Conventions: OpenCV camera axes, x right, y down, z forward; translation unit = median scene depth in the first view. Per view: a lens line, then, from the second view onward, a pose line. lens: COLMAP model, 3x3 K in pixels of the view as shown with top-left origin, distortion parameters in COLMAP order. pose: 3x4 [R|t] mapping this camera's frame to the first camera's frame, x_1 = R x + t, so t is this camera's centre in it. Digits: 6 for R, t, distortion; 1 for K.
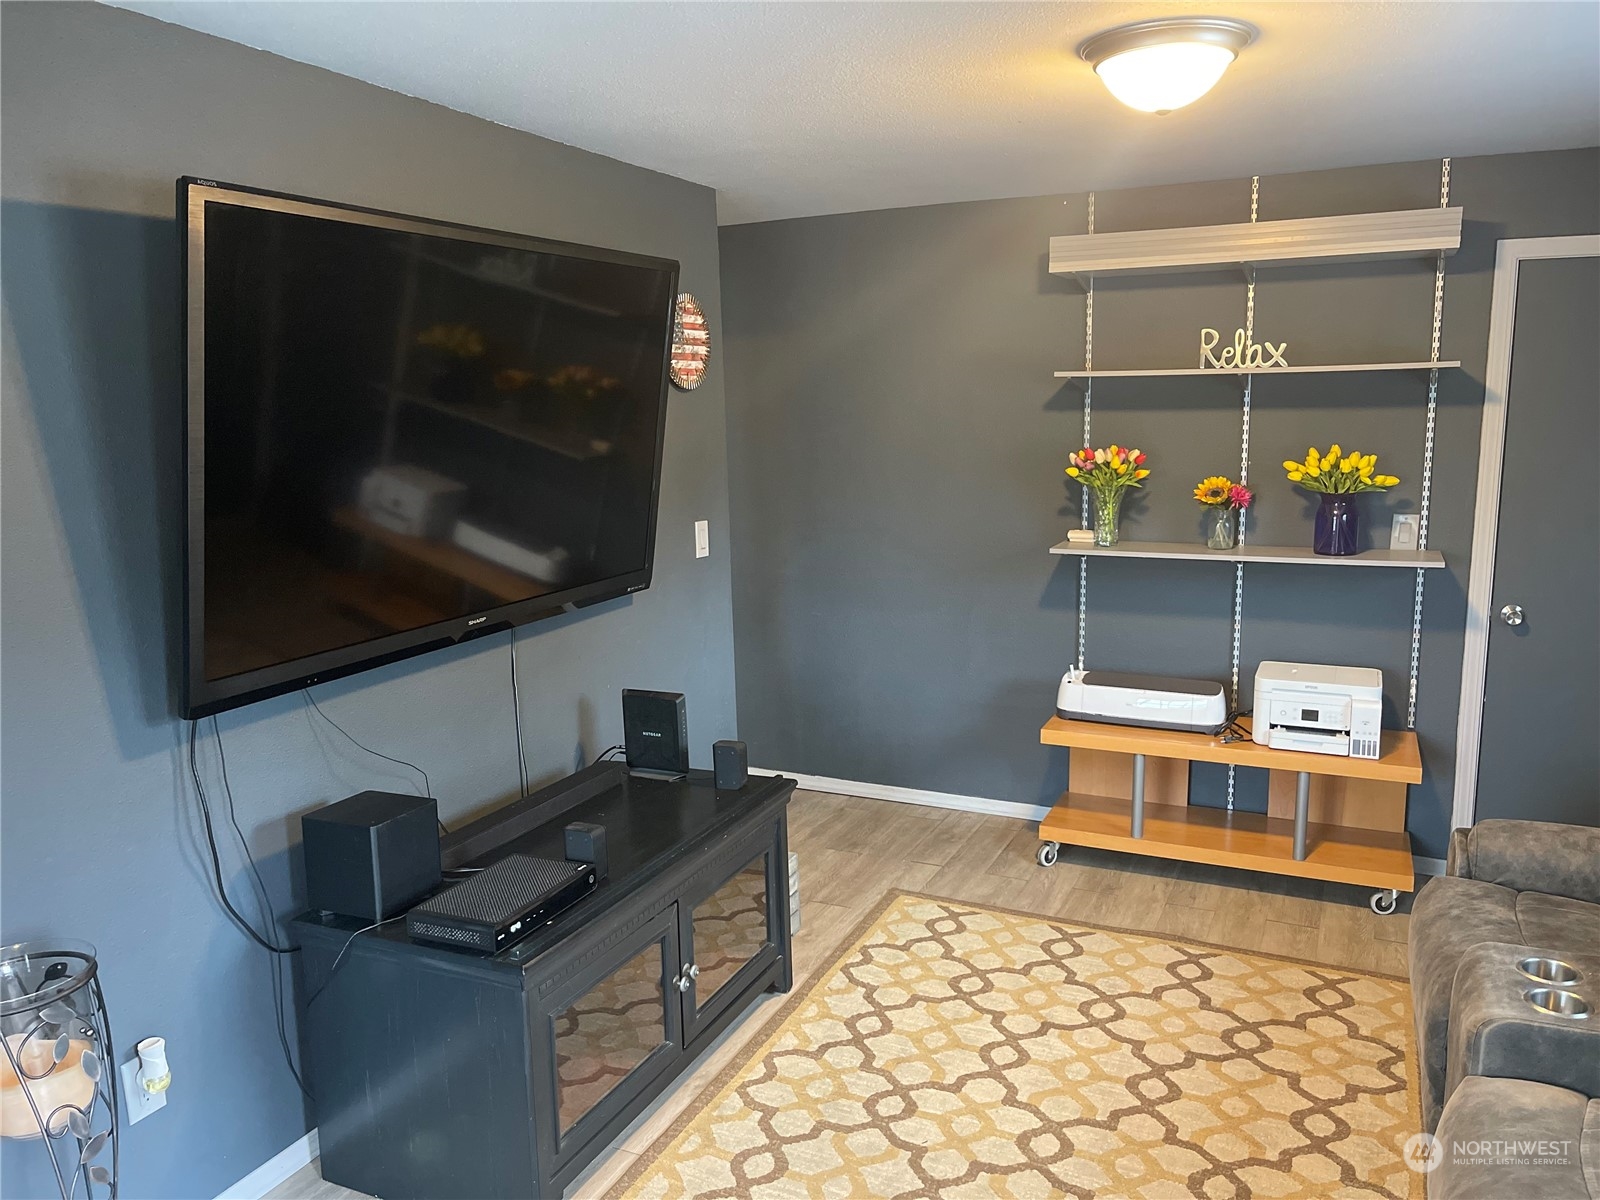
lens RADIAL K [[1182.8, 0, 800.0], [0, 1182.8, 600.0], [0, 0, 1]] dist [0.070071, -0.100215]
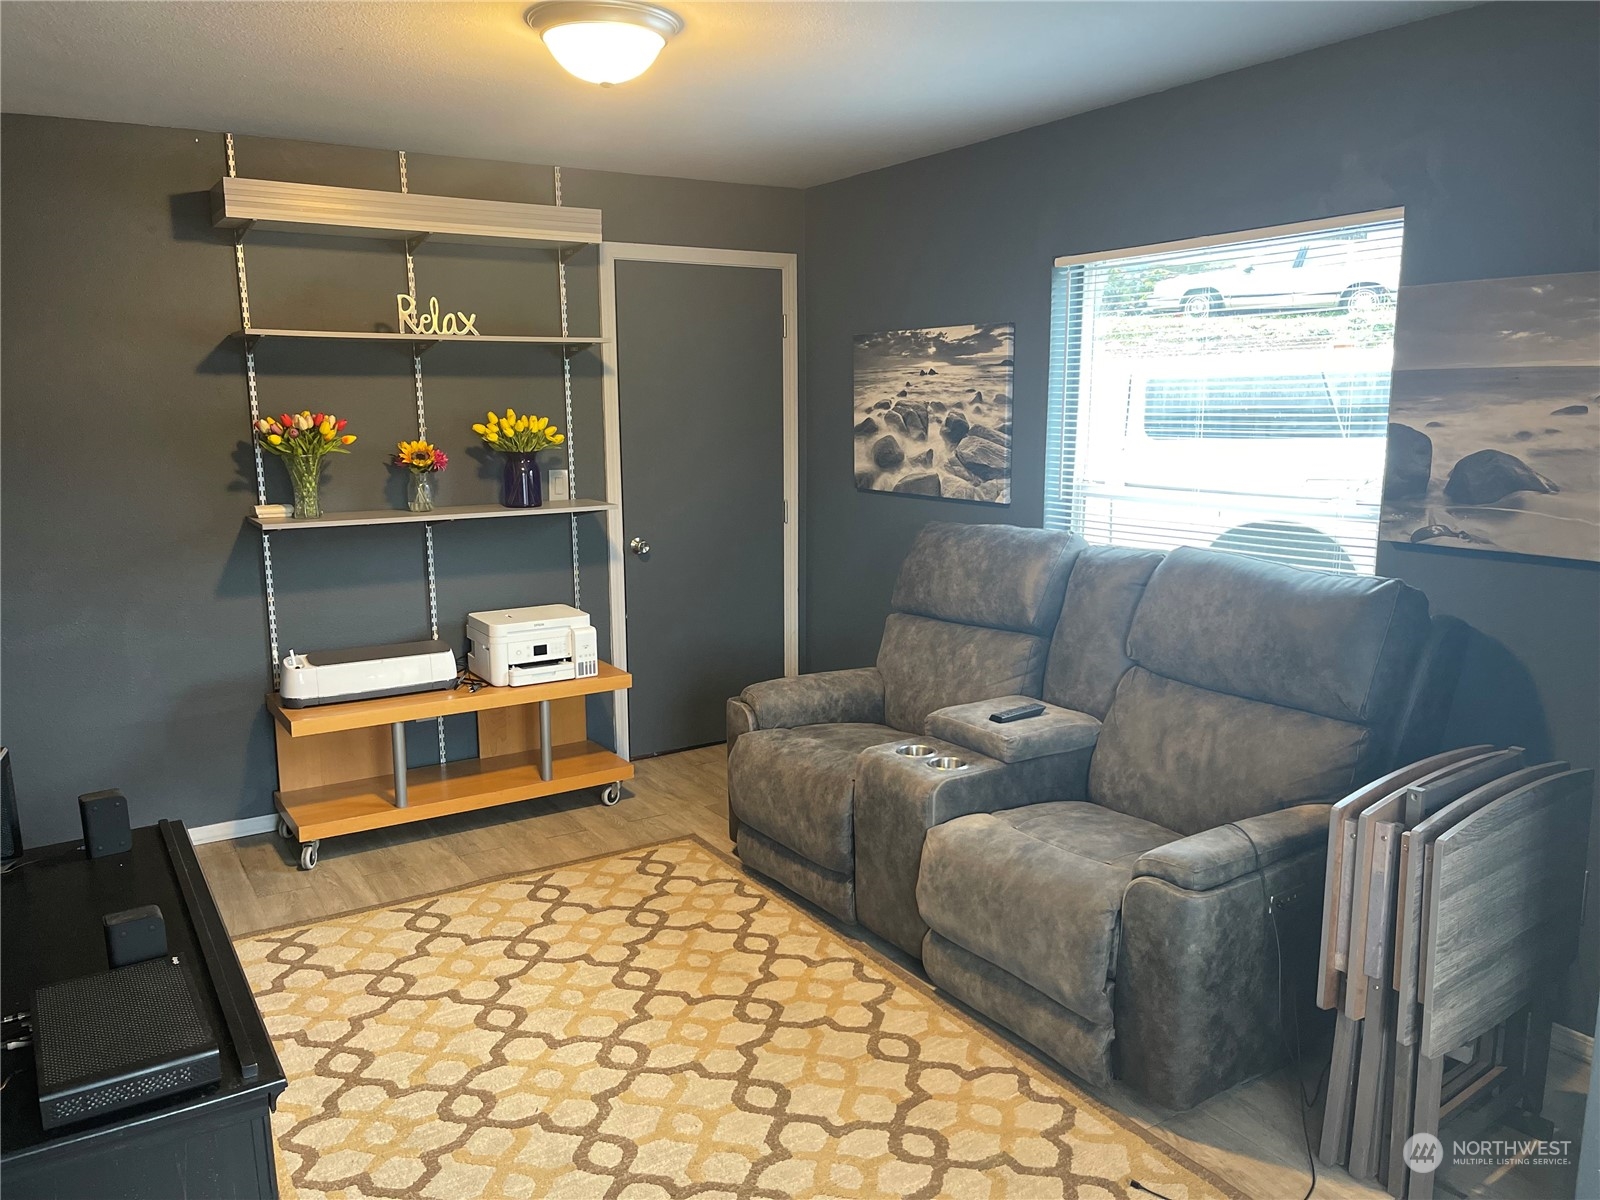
lens RADIAL K [[1196.1, 0, 800.0], [0, 1196.1, 600.0], [0, 0, 1]] dist [0.002622, 0.001171]
pose [[0.533765, -0.129146, 0.835713, -0.384074], [0.132261, 0.988856, 0.068338, 0.005931], [-0.835226, 0.074056, 0.544898, 0.189271]]
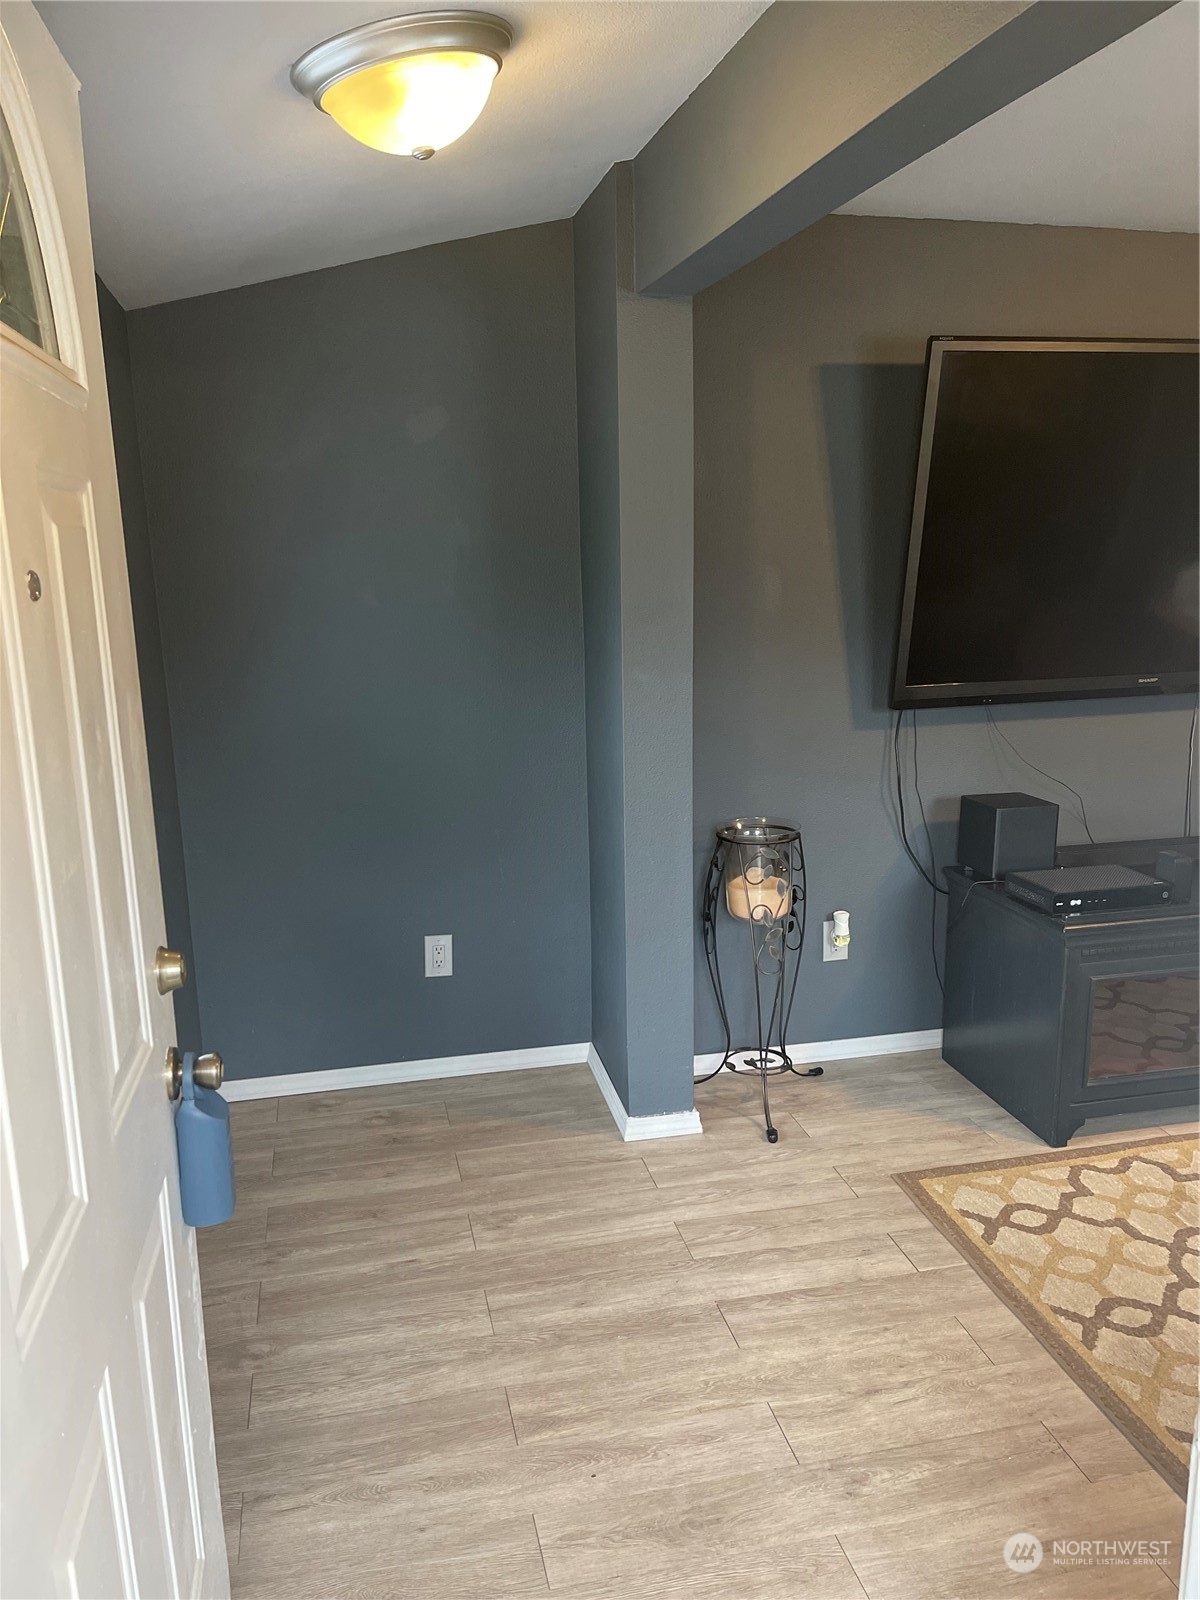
lens RADIAL K [[1182.8, 0, 600.0], [0, 1182.8, 800.0], [0, 0, 1]] dist [0.070071, -0.100215]
pose [[0.605437, 0.181134, -0.775008, 0.310624], [-0.129667, 0.983196, 0.128496, 0.048196], [0.785260, 0.022697, 0.618750, -0.146642]]
